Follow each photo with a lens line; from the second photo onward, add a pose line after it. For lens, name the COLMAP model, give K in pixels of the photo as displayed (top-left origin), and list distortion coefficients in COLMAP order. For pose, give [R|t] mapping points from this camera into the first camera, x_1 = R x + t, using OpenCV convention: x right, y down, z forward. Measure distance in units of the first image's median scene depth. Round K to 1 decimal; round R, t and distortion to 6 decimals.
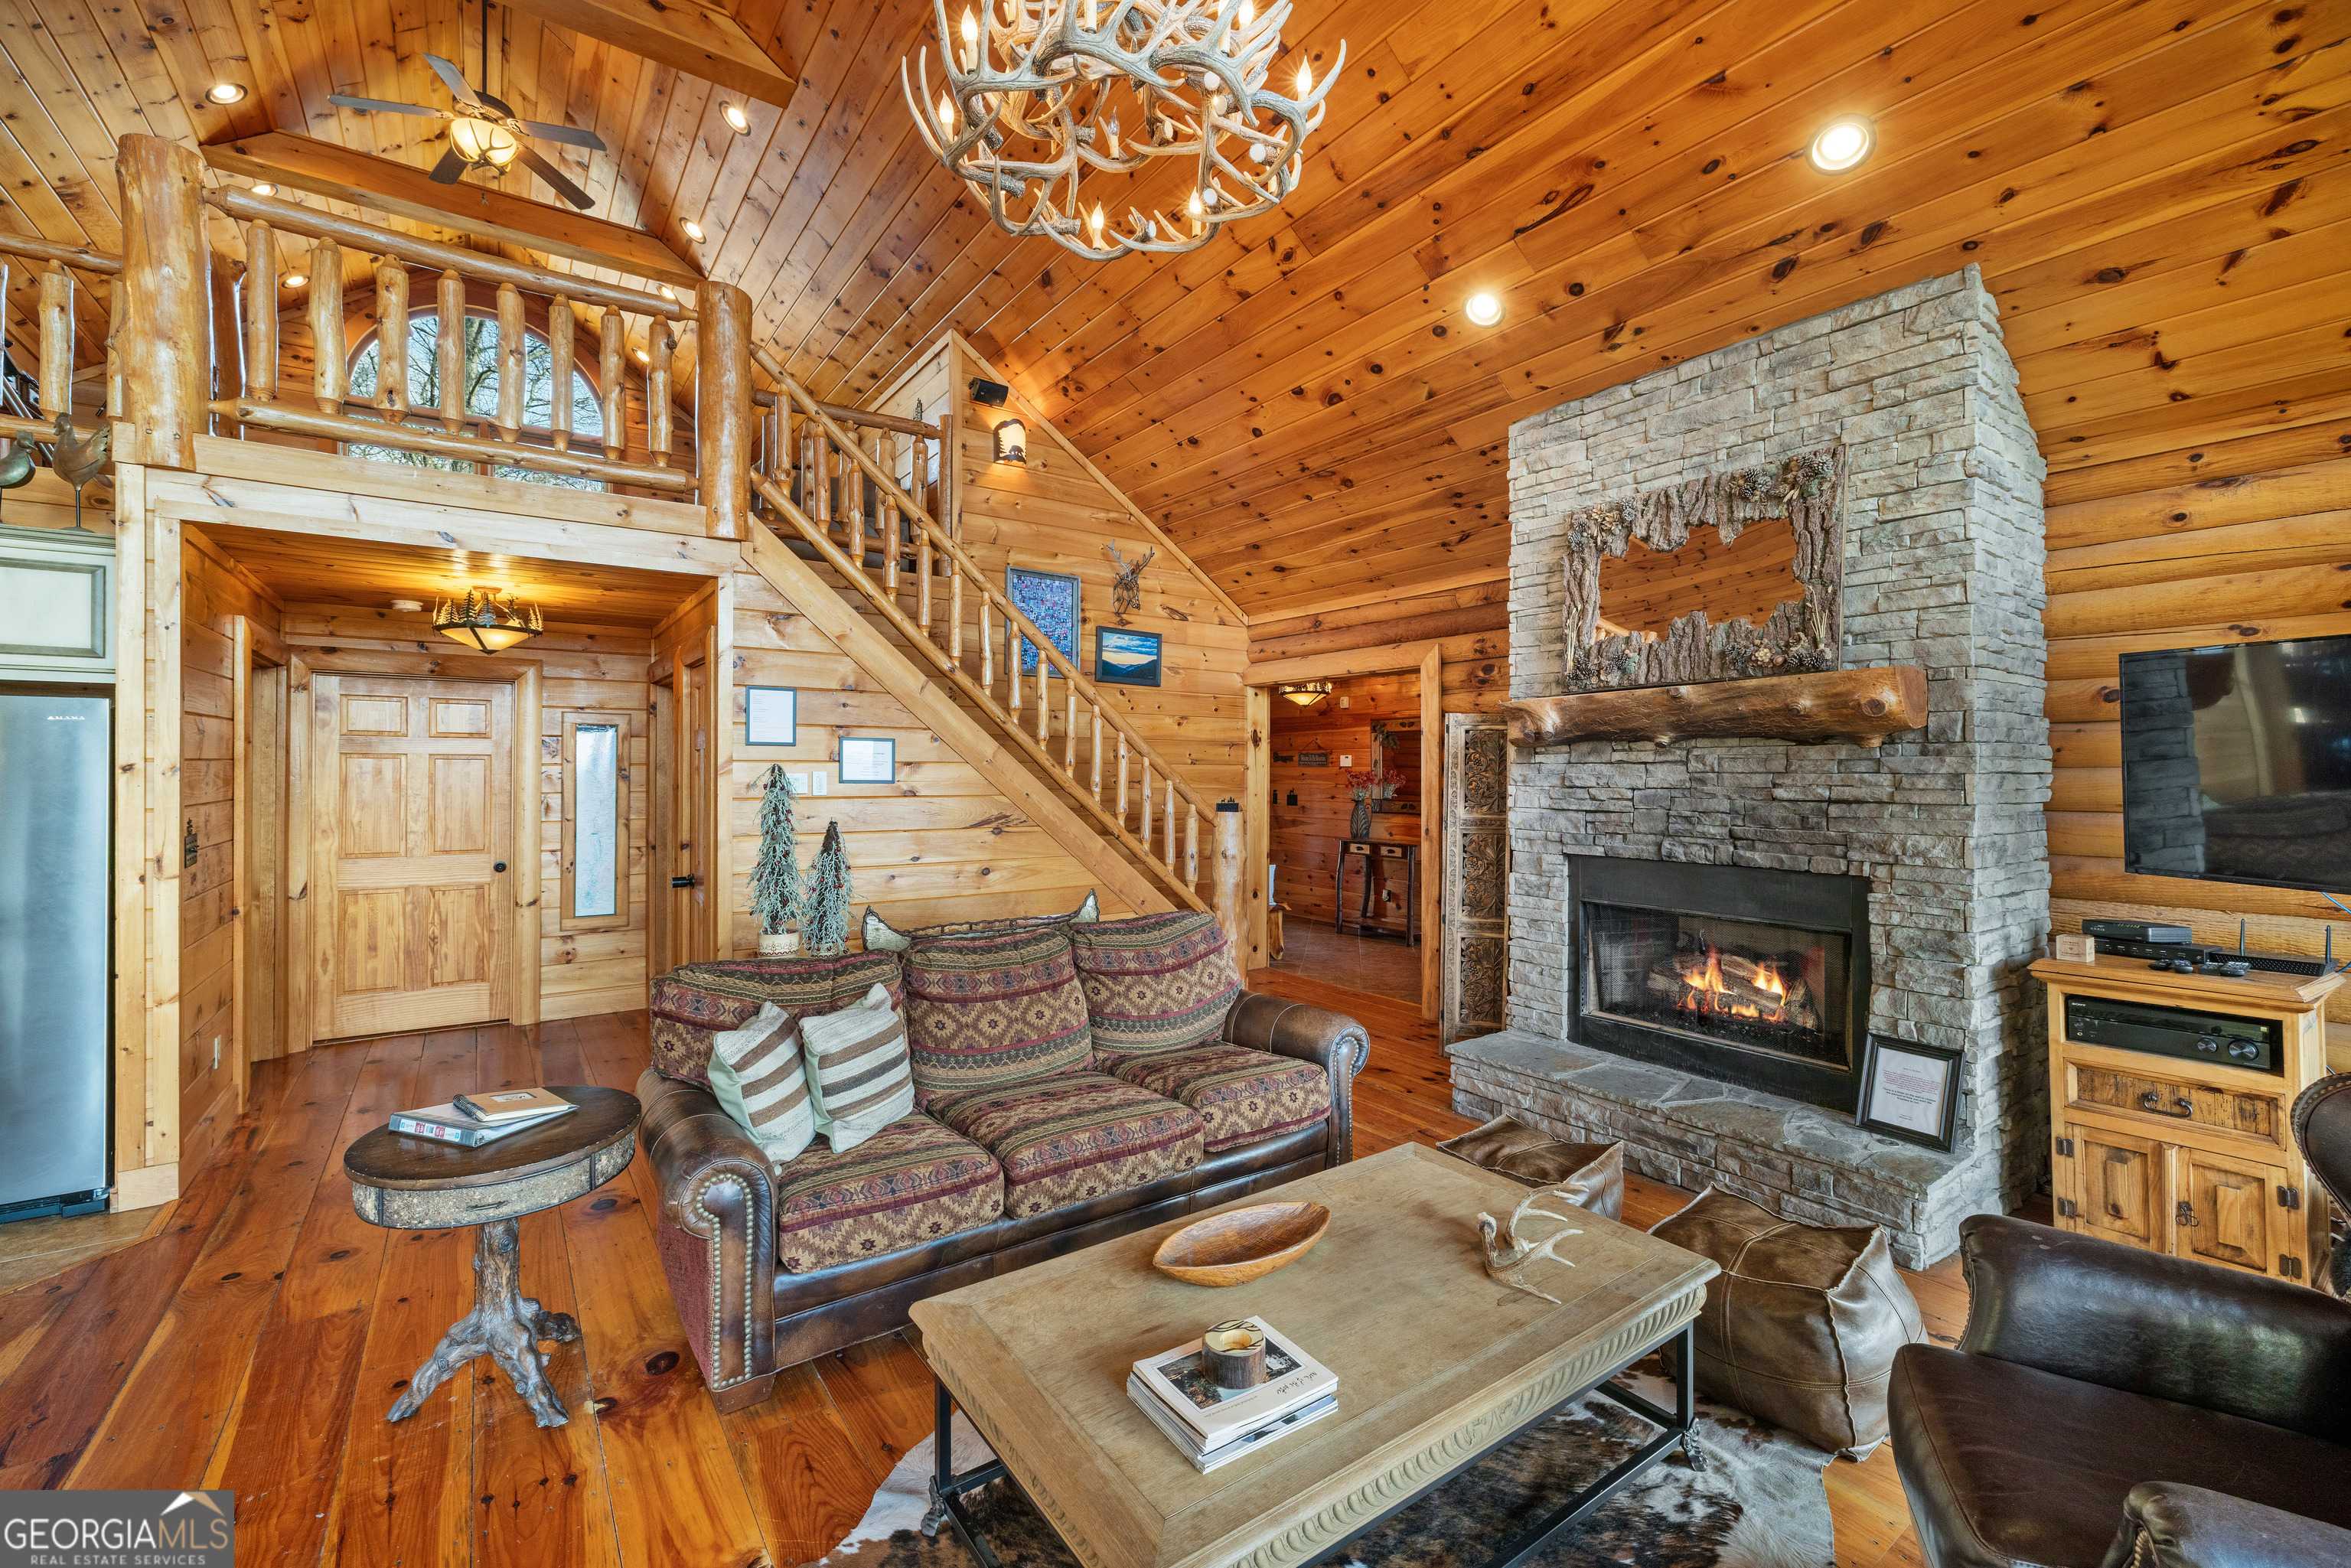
lens RADIAL K [[982.0, 0, 1186.5], [0, 982.0, 764.8], [0, 0, 1]] dist [0.002853, -0.001124]
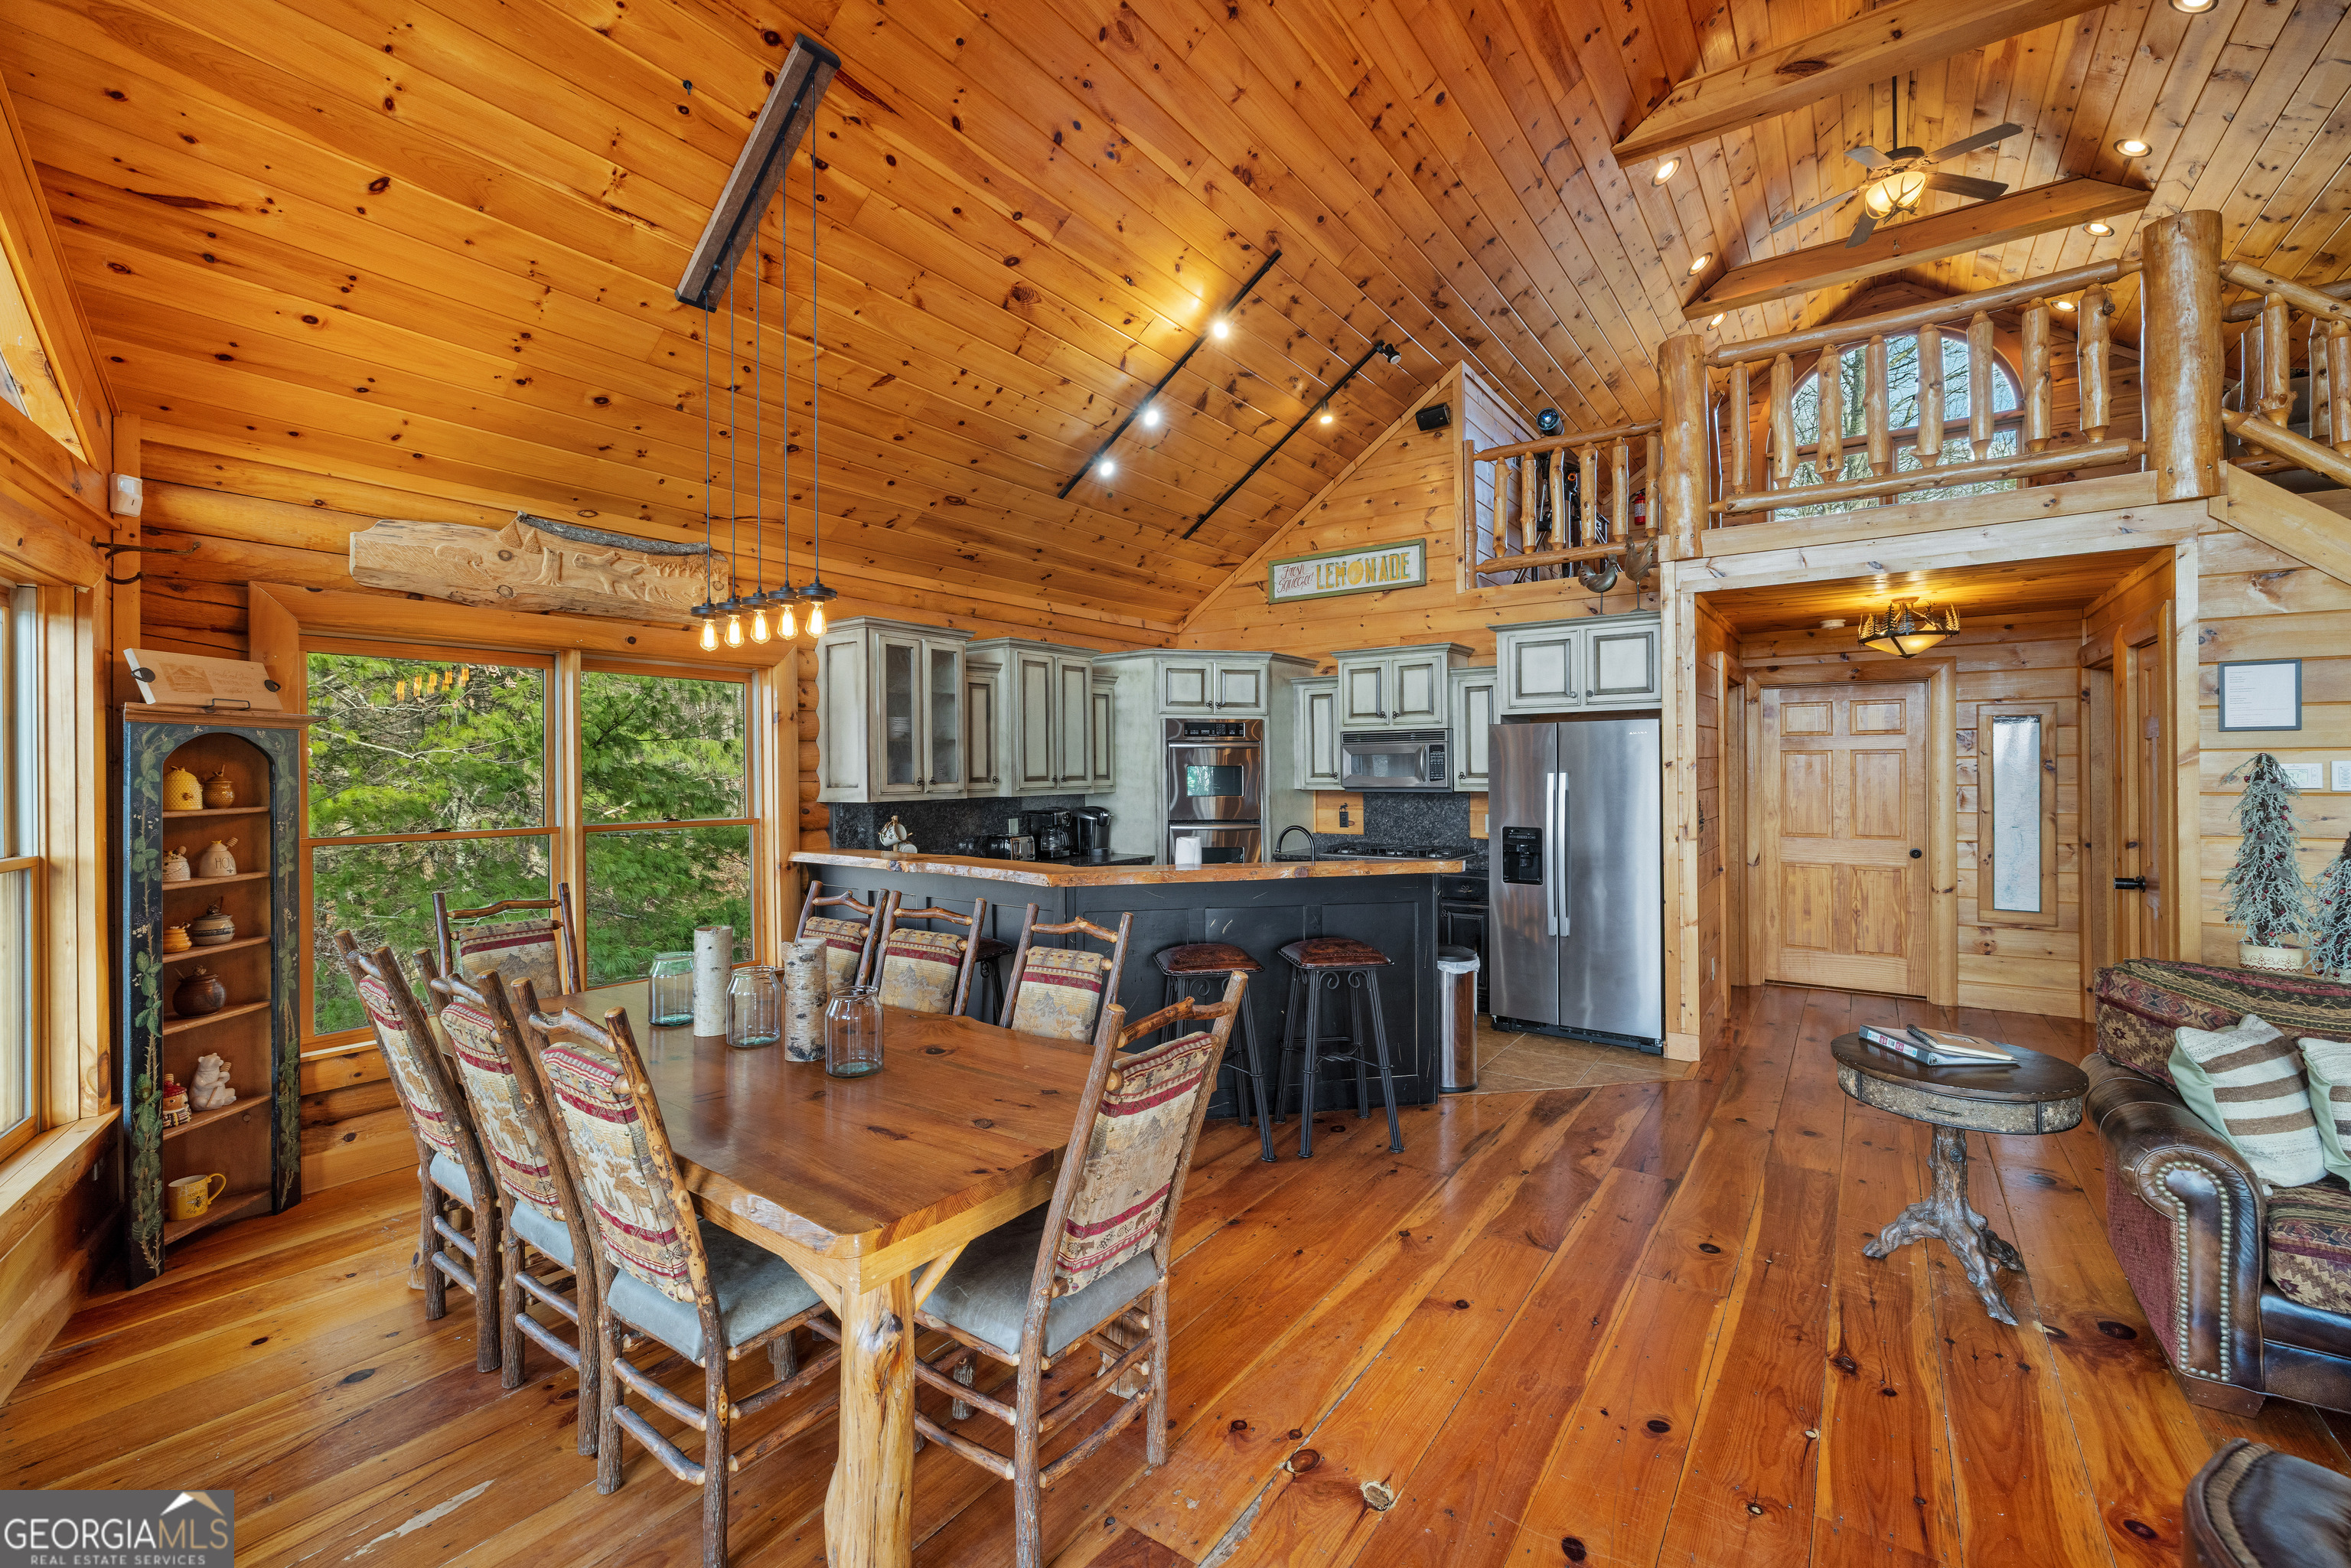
lens RADIAL K [[982.0, 0, 1167.2], [0, 982.0, 770.5], [0, 0, 1]] dist [0.002853, -0.001124]
pose [[0.321314, -0.003023, -0.946968, 0.078335], [0.015013, 0.999885, 0.001902, -0.001422], [0.946854, -0.014828, 0.321322, -0.164215]]
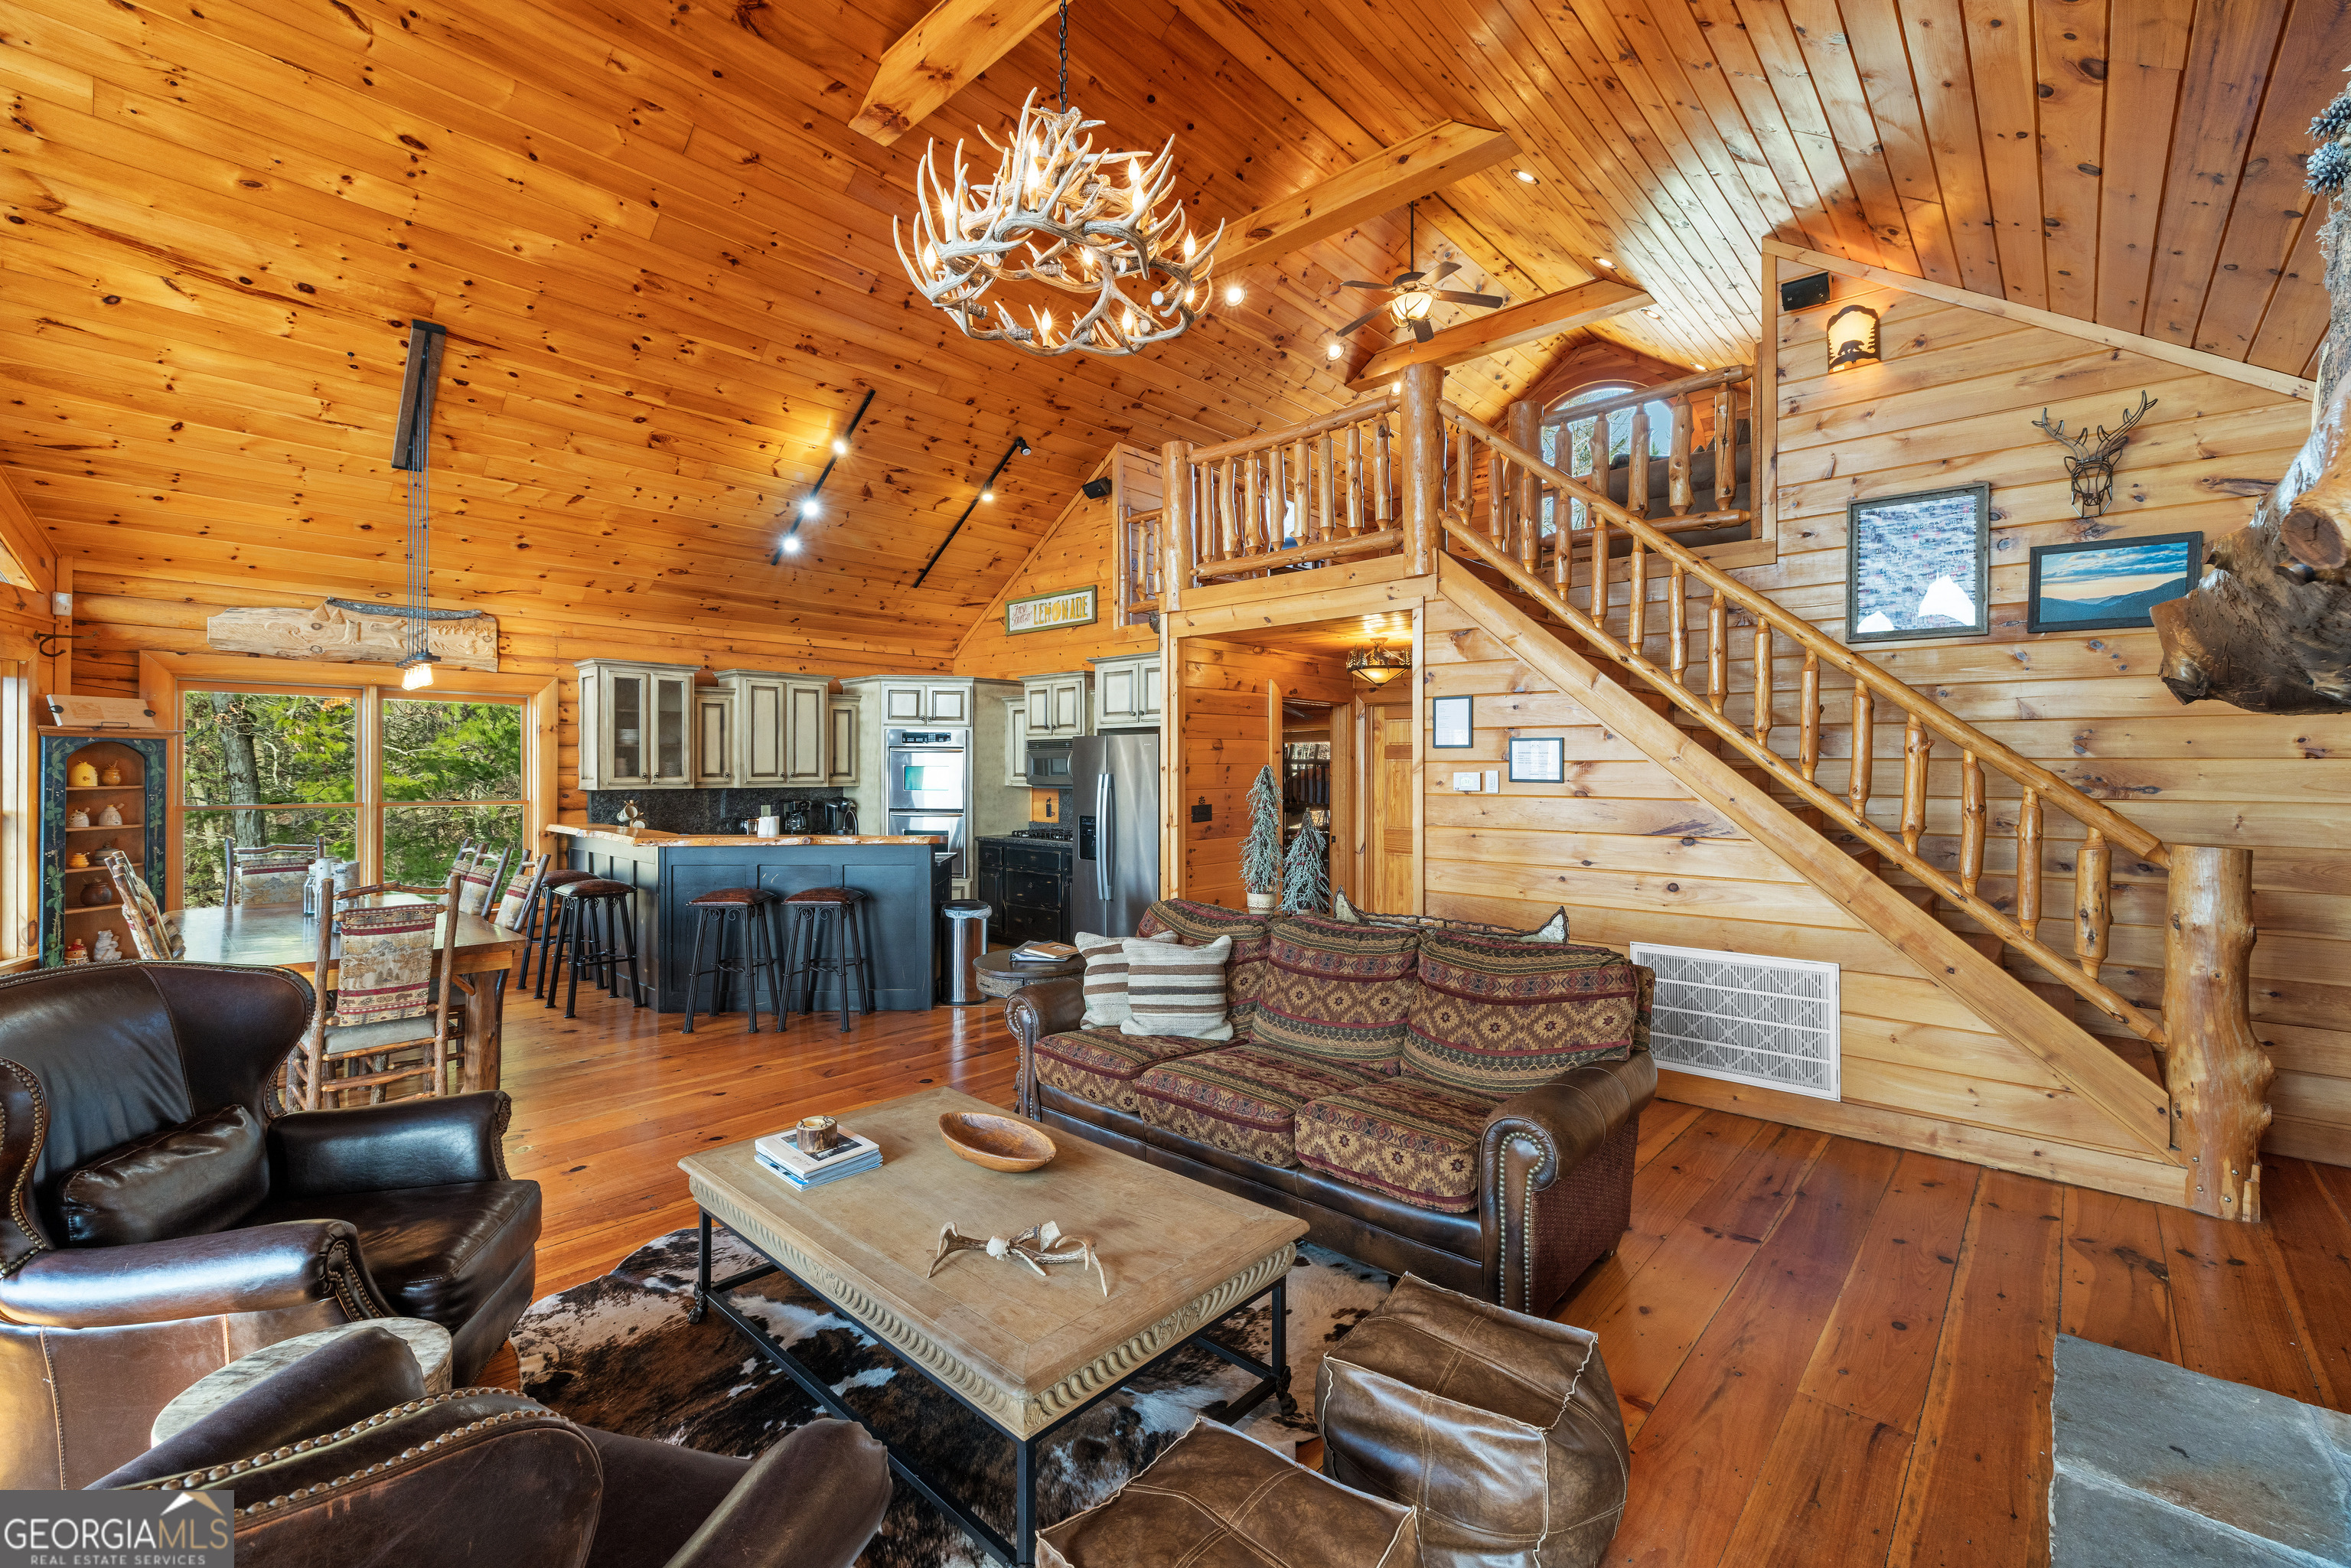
lens RADIAL K [[982.0, 0, 1165.3], [0, 982.0, 770.1], [0, 0, 1]] dist [0.002853, -0.001124]
pose [[0.203370, -0.000083, -0.979102, 0.668911], [0.005248, 0.999986, 0.001005, 0.003407], [0.979088, -0.005343, 0.203368, 0.476603]]
